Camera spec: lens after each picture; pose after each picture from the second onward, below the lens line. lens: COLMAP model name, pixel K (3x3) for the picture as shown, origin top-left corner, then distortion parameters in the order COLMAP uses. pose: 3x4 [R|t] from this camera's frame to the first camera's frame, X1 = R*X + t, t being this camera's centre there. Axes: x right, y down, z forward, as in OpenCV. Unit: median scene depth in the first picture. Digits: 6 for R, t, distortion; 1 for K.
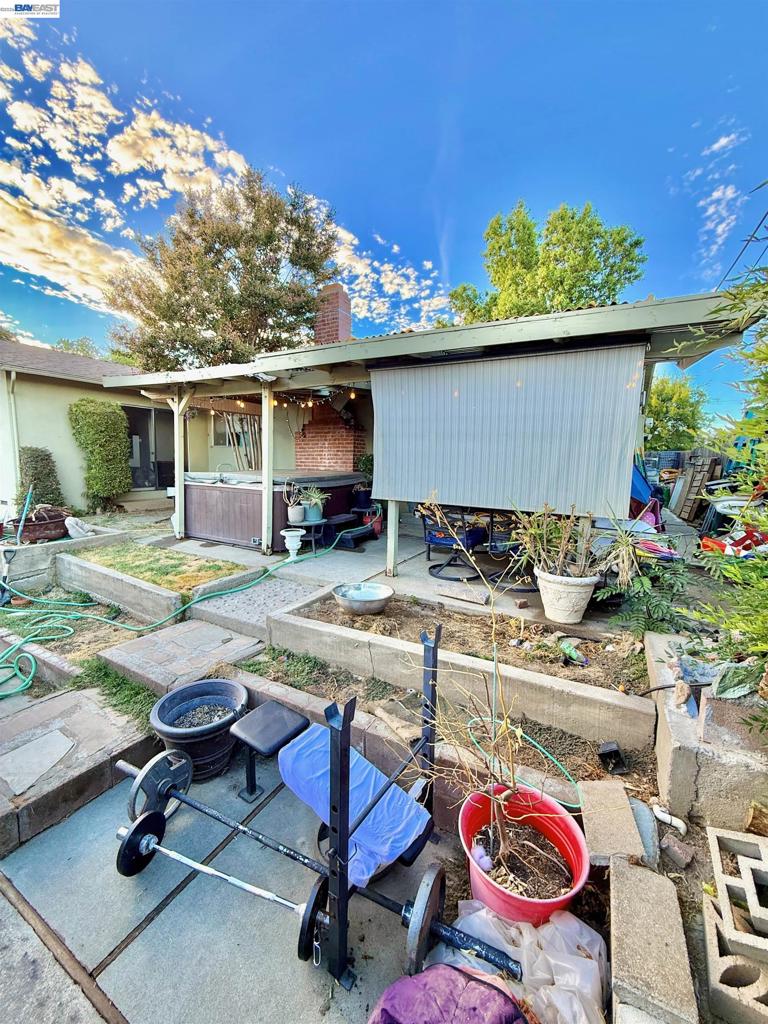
lens RADIAL K [[405.6, 0, 374.1], [0, 405.6, 512.4], [0, 0, 1]] dist [-0.002710, 0.000429]
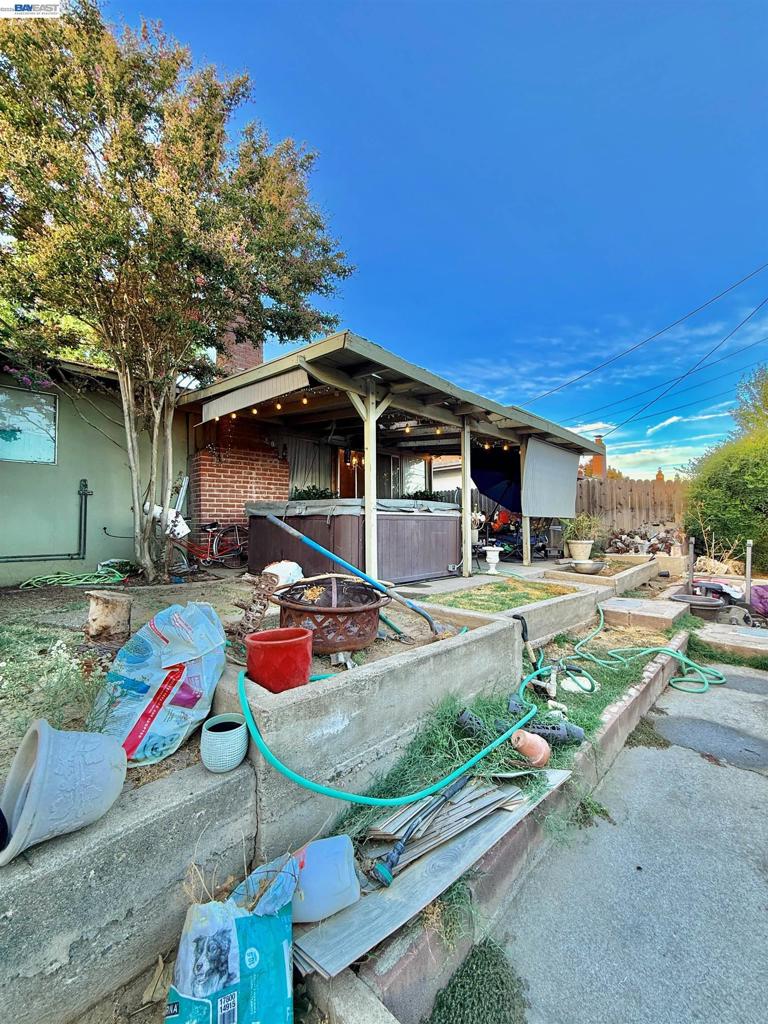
lens RADIAL K [[405.6, 0, 388.4], [0, 405.6, 508.7], [0, 0, 1]] dist [-0.002710, 0.000429]
pose [[0.248862, 0.018692, 0.968359, -1.761939], [0.129041, 0.990260, -0.052277, -0.056030], [-0.959904, 0.137967, 0.244026, 1.213326]]
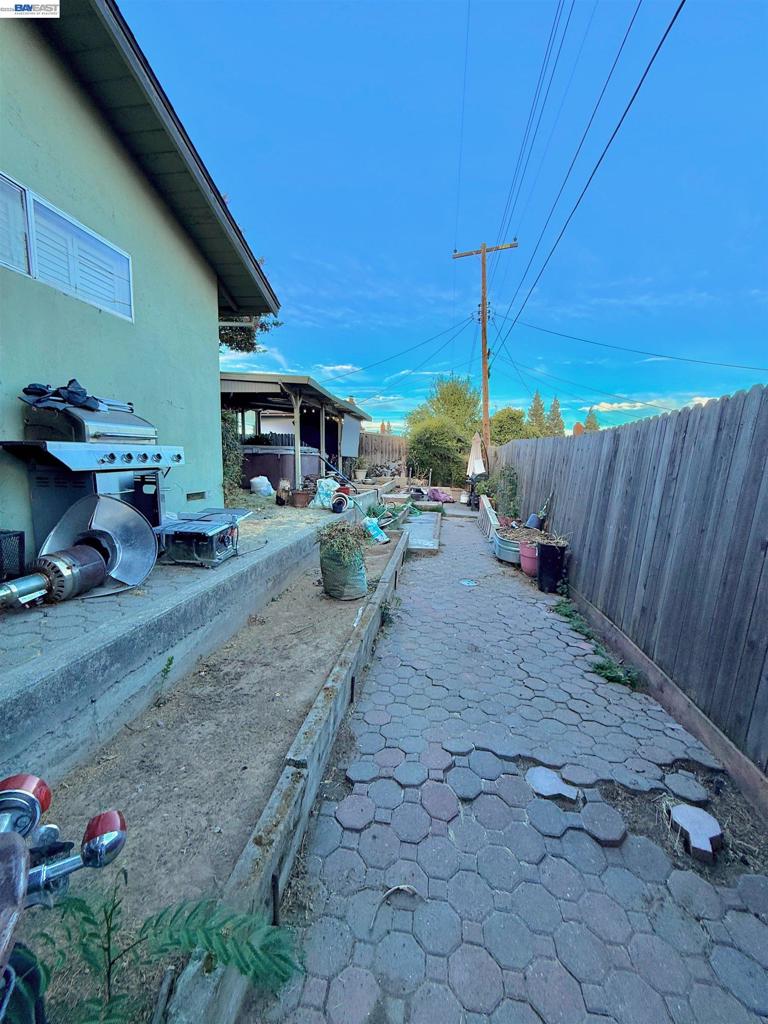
lens RADIAL K [[405.6, 0, 383.2], [0, 405.6, 508.9], [0, 0, 1]] dist [-0.002710, 0.000429]
pose [[-0.351246, -0.136069, 0.926343, -3.118718], [0.088416, 0.980142, 0.177497, -0.169042], [-0.932099, 0.144249, -0.332241, 1.907292]]
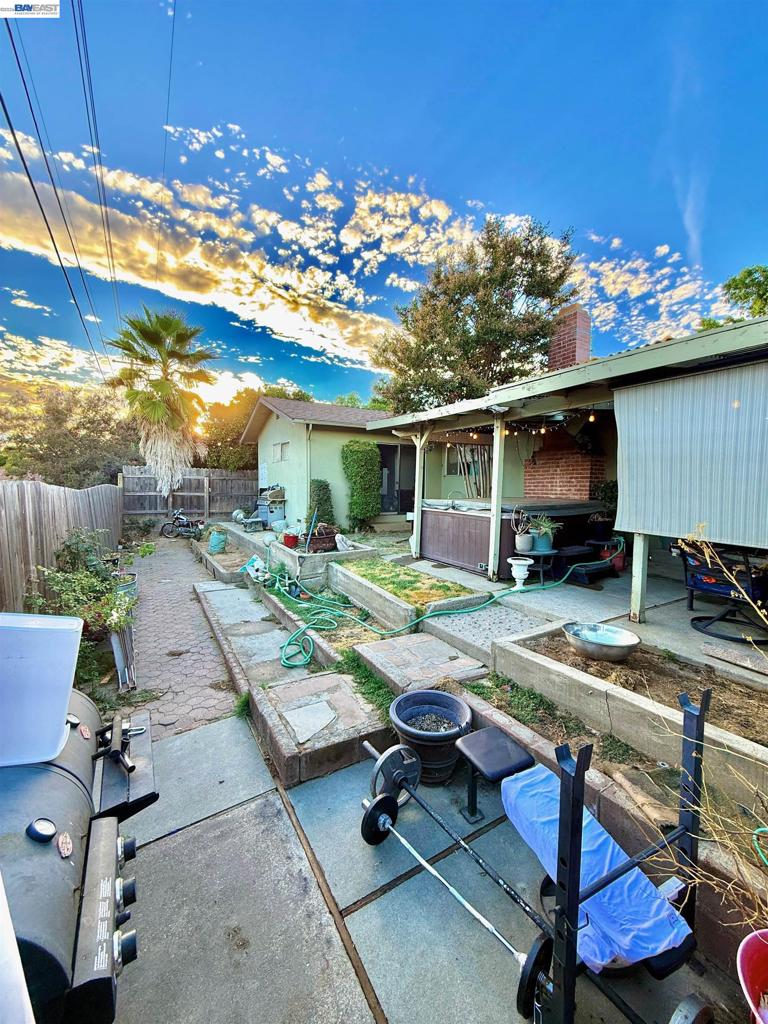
lens RADIAL K [[405.6, 0, 384.0], [0, 405.6, 510.1], [0, 0, 1]] dist [-0.002710, 0.000429]
pose [[0.869786, 0.020576, -0.493000, -0.006866], [-0.056783, 0.996666, -0.058583, 0.003529], [0.490151, 0.078949, 0.868055, -0.032072]]
